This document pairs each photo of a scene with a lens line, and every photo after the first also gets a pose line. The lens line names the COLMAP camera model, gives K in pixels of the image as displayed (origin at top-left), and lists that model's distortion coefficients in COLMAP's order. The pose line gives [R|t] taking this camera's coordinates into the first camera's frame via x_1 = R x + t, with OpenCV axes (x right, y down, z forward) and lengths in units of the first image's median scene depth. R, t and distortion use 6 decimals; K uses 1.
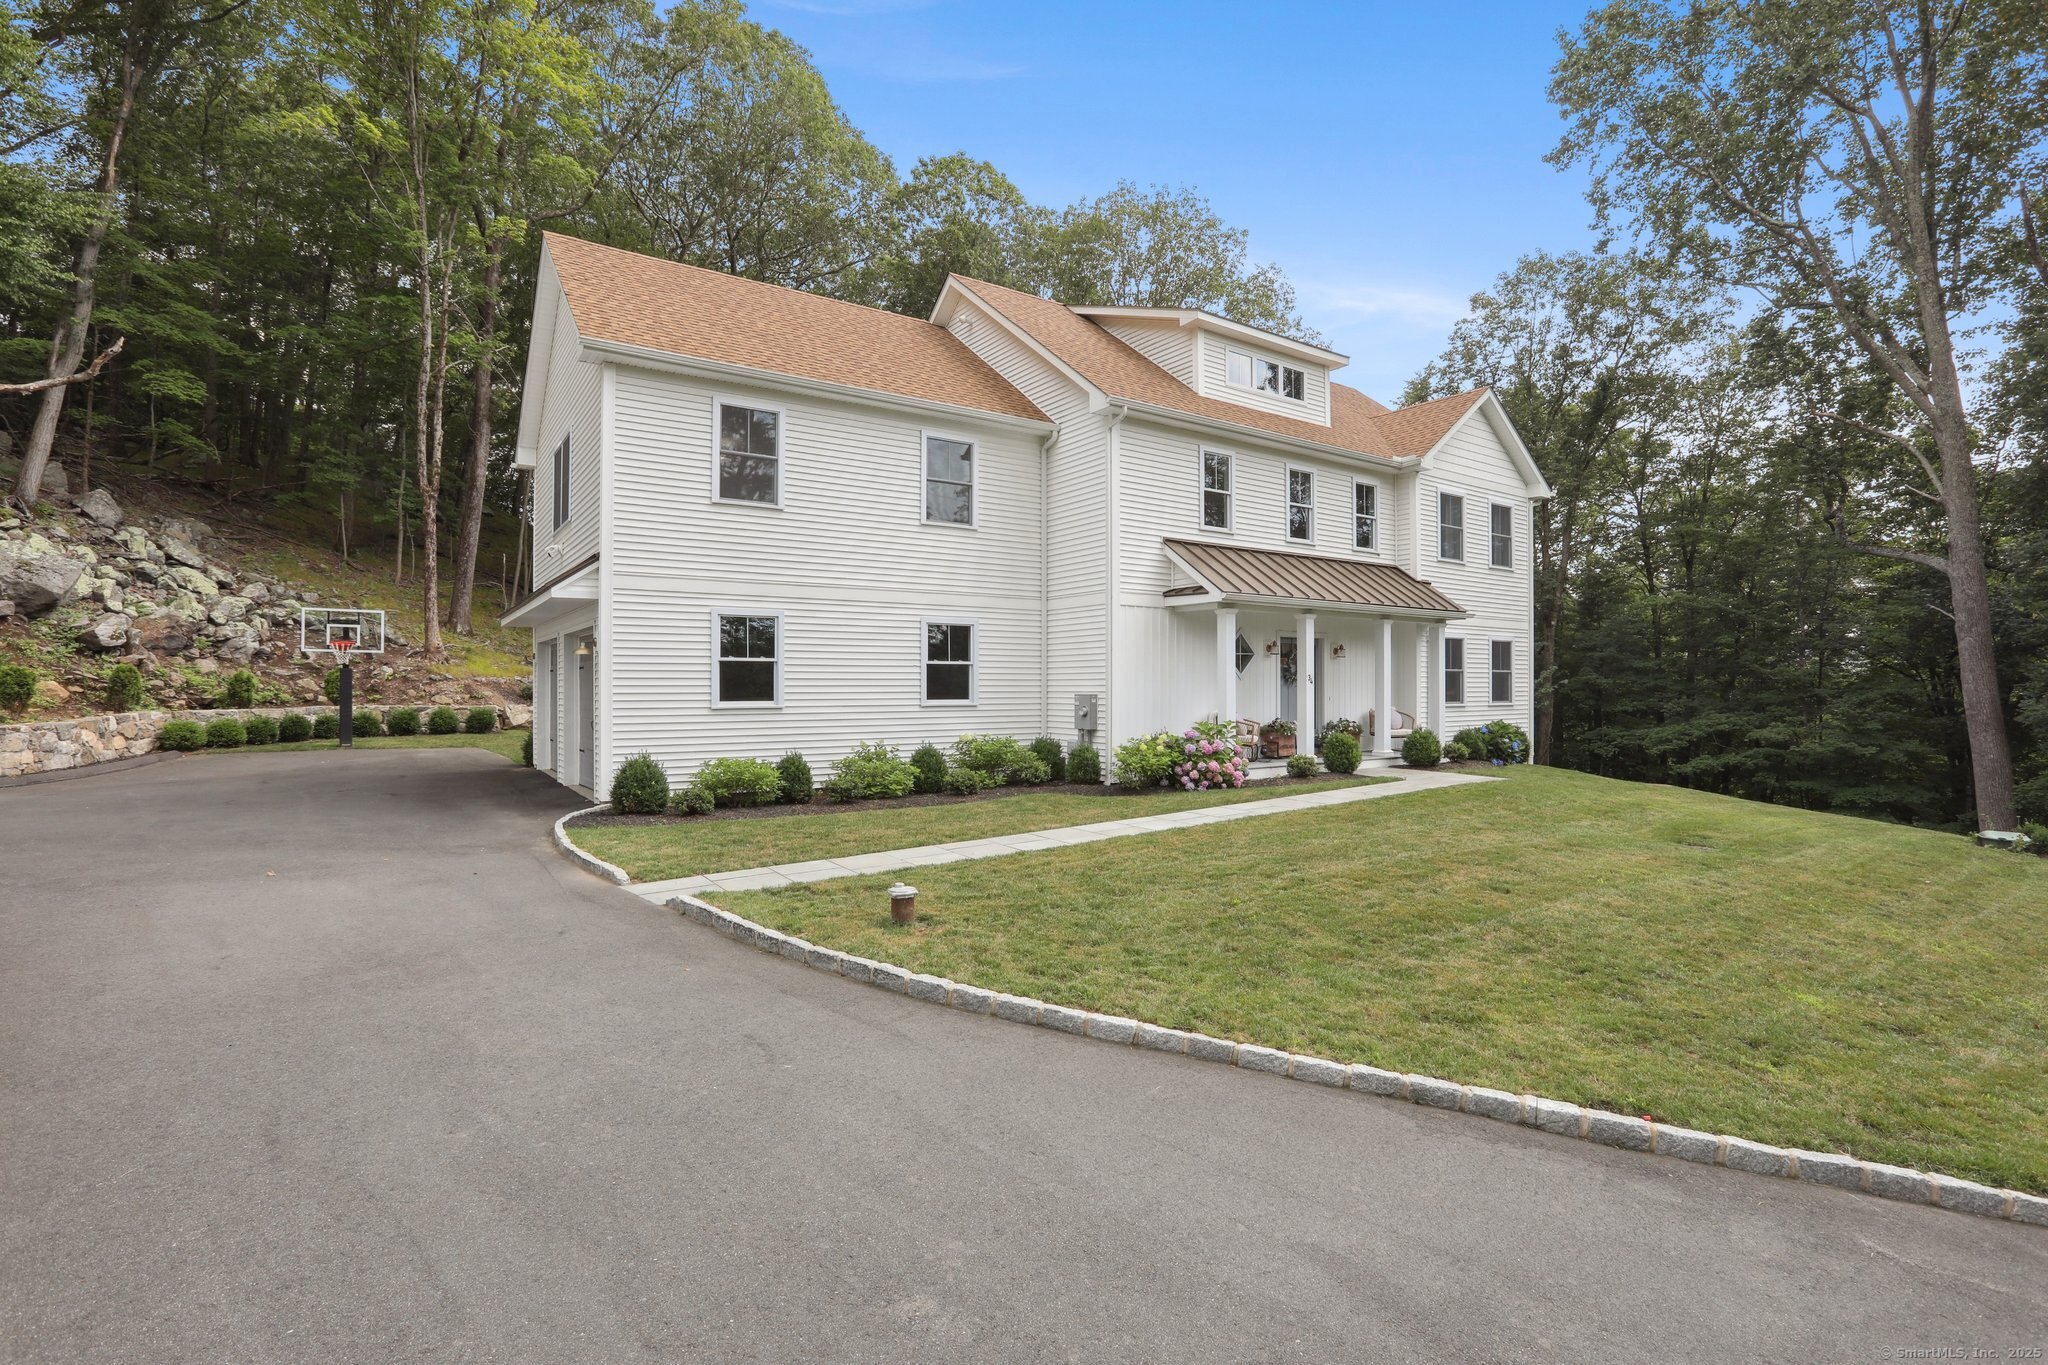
lens RADIAL K [[887.4, 0, 1024.0], [0, 887.4, 682.5], [0, 0, 1]] dist [-0.027421, 0.000486]
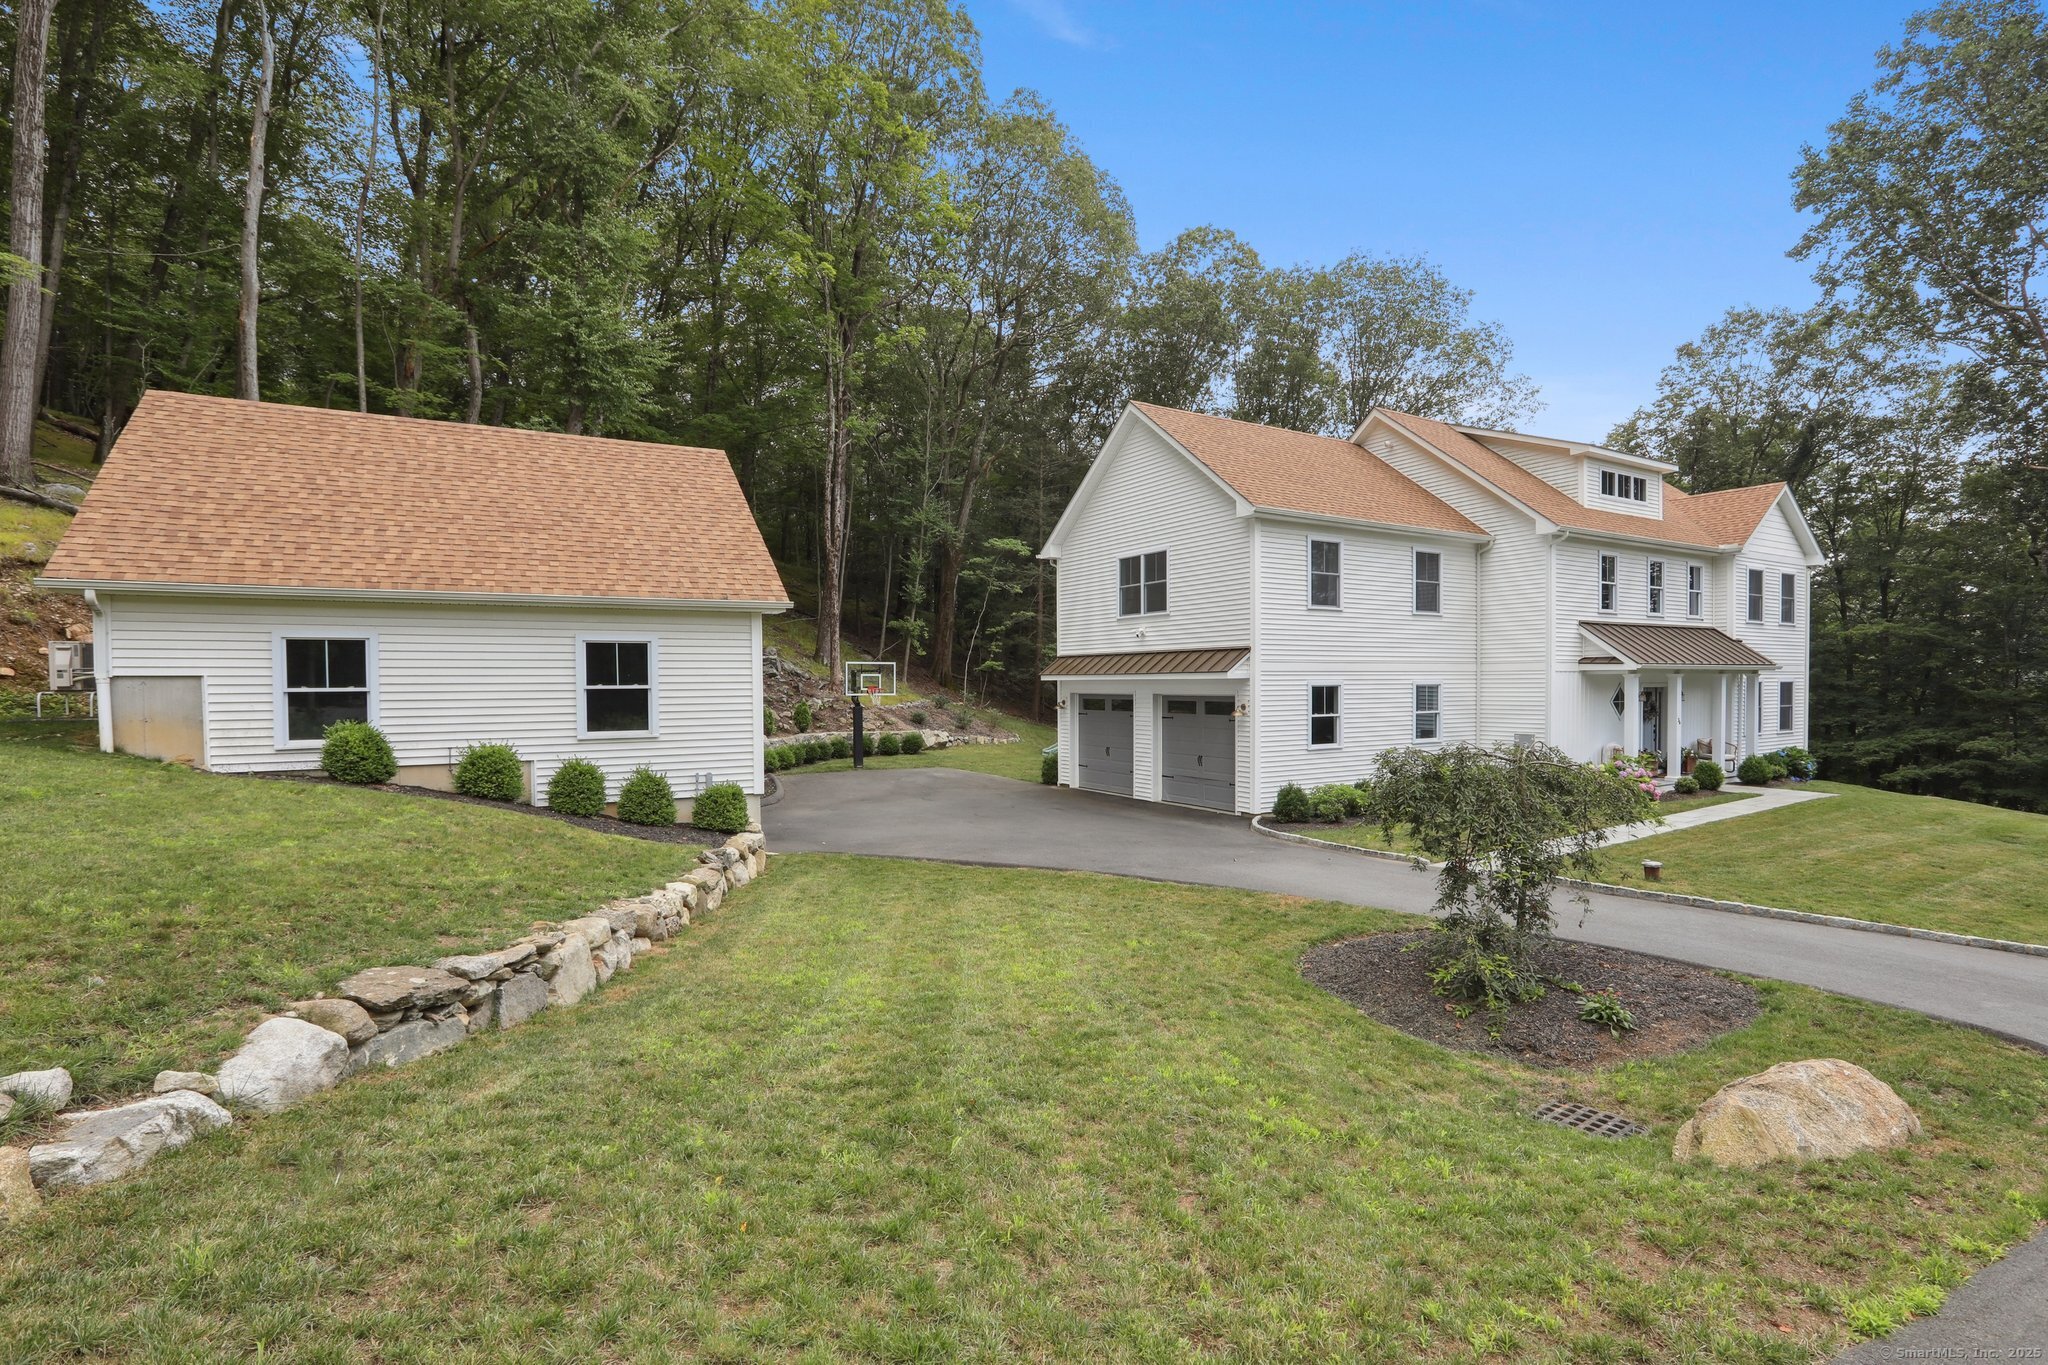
lens RADIAL K [[940.1, 0, 1024.0], [0, 940.1, 682.5], [0, 0, 1]] dist [-0.015843, -0.000063]
pose [[0.999121, -0.005552, -0.041552, -0.520080], [0.005879, 0.999953, 0.007770, -0.066715], [0.041507, -0.008007, 0.999106, -0.394528]]
